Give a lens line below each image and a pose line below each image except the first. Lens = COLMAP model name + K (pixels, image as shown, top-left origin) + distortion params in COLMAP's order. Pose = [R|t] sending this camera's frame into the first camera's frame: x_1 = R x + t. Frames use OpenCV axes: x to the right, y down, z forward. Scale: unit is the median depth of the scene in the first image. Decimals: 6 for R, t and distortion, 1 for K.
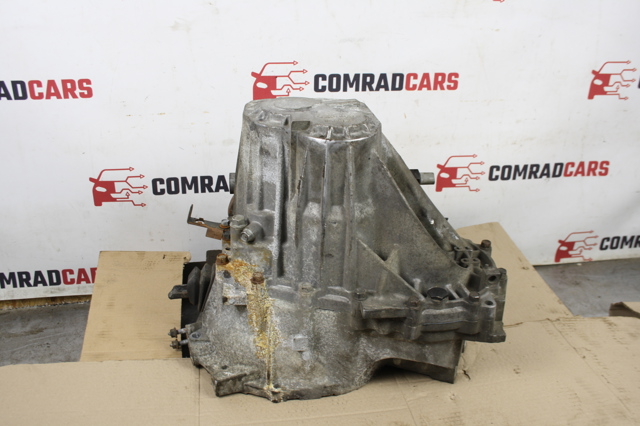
lens RADIAL K [[647.0, 0, 331.2], [0, 647.0, 198.5], [0, 0, 1]] dist [-0.100031, 0.107441]
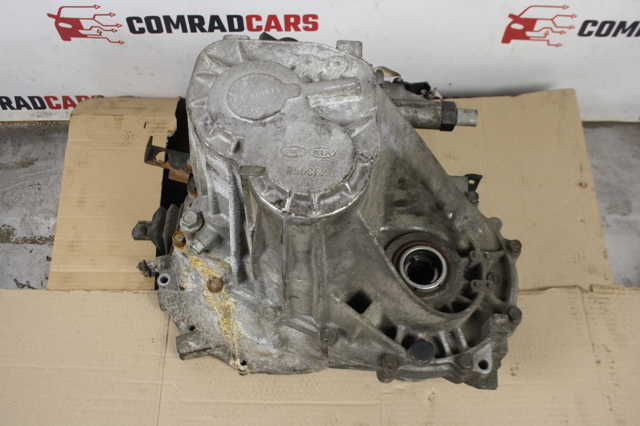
lens RADIAL K [[647.0, 0, 331.2], [0, 647.0, 198.5], [0, 0, 1]] dist [-0.100031, 0.107441]
pose [[0.985869, 0.140204, -0.091677, 0.066511], [-0.057332, 0.796621, 0.601754, -0.332768], [0.157400, -0.587995, 0.793403, 0.298971]]
